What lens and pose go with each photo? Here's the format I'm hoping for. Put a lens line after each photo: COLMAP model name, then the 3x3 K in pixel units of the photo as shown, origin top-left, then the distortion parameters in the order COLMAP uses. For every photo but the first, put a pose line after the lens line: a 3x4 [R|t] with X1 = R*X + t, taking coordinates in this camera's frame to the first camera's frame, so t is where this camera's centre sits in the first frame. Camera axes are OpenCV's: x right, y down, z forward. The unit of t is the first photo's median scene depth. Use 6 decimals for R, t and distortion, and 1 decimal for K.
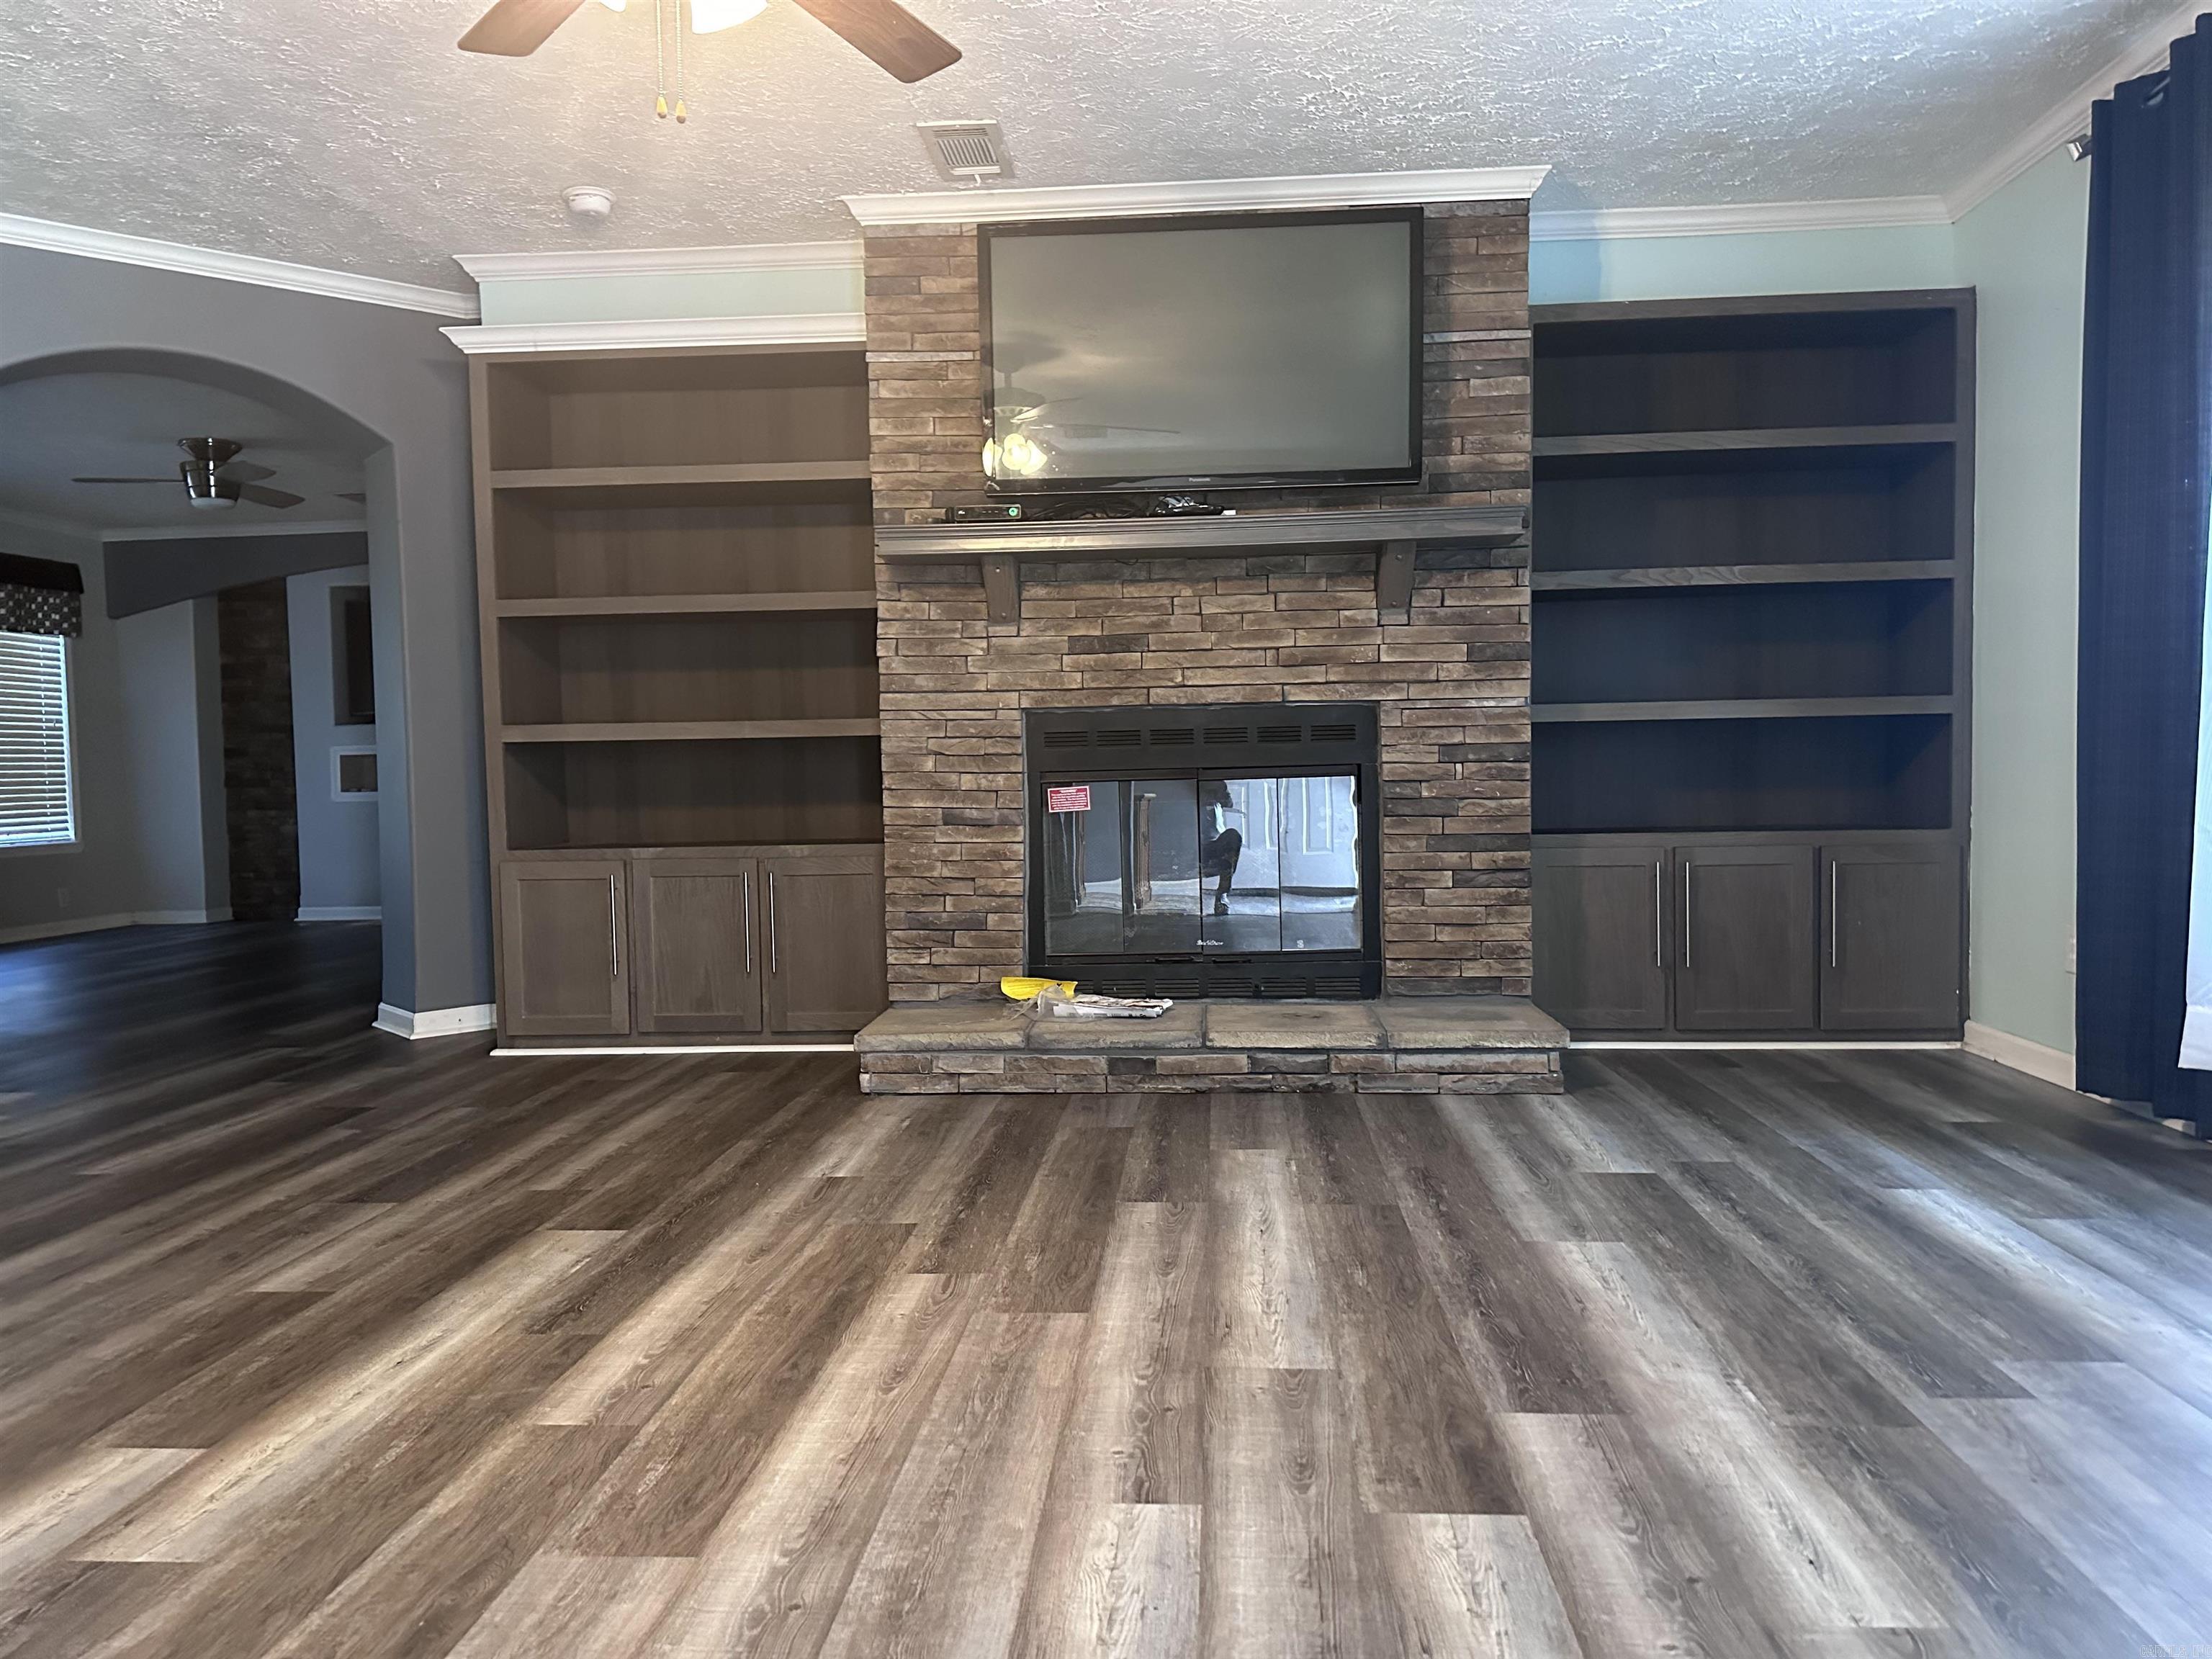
lens RADIAL K [[1573.2, 0, 1090.7], [0, 1573.2, 832.8], [0, 0, 1]] dist [0.077766, -0.051147]
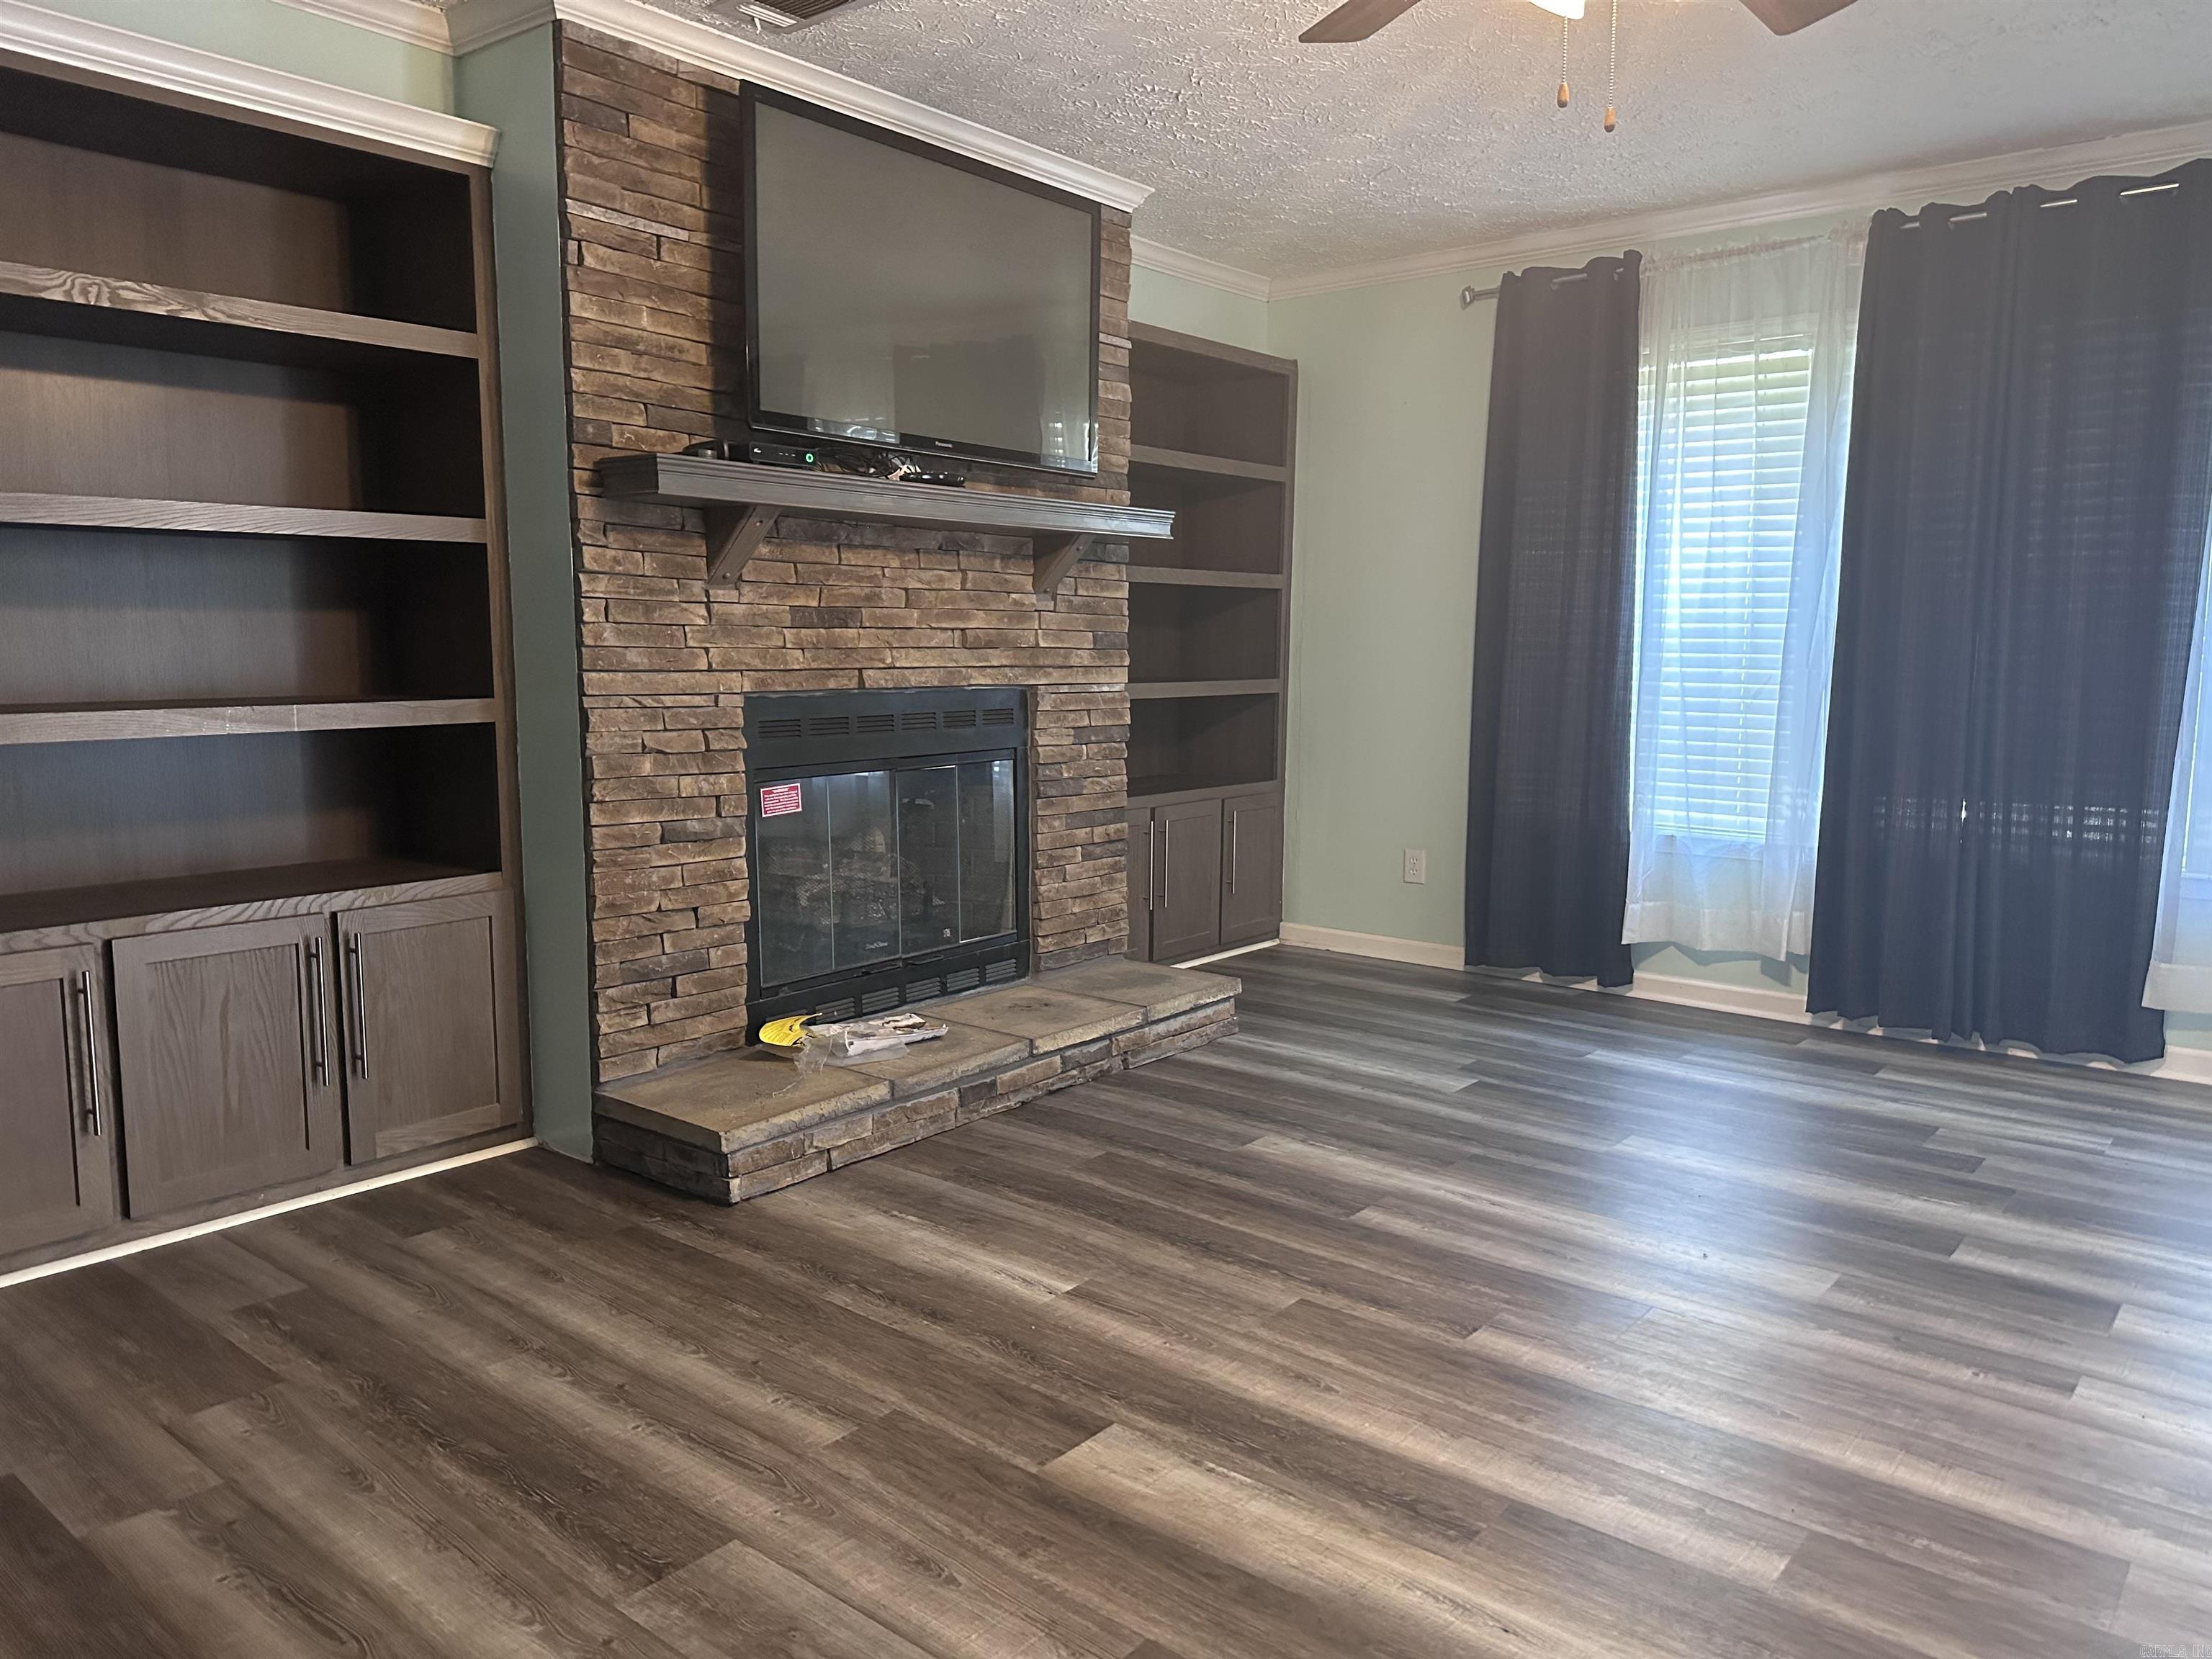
lens RADIAL K [[1573.2, 0, 1167.4], [0, 1573.2, 812.4], [0, 0, 1]] dist [0.077766, -0.051147]
pose [[0.552705, -0.069653, 0.830461, -0.615462], [0.014512, 0.997154, 0.073976, -0.075832], [-0.833250, -0.028836, 0.552143, 0.370240]]
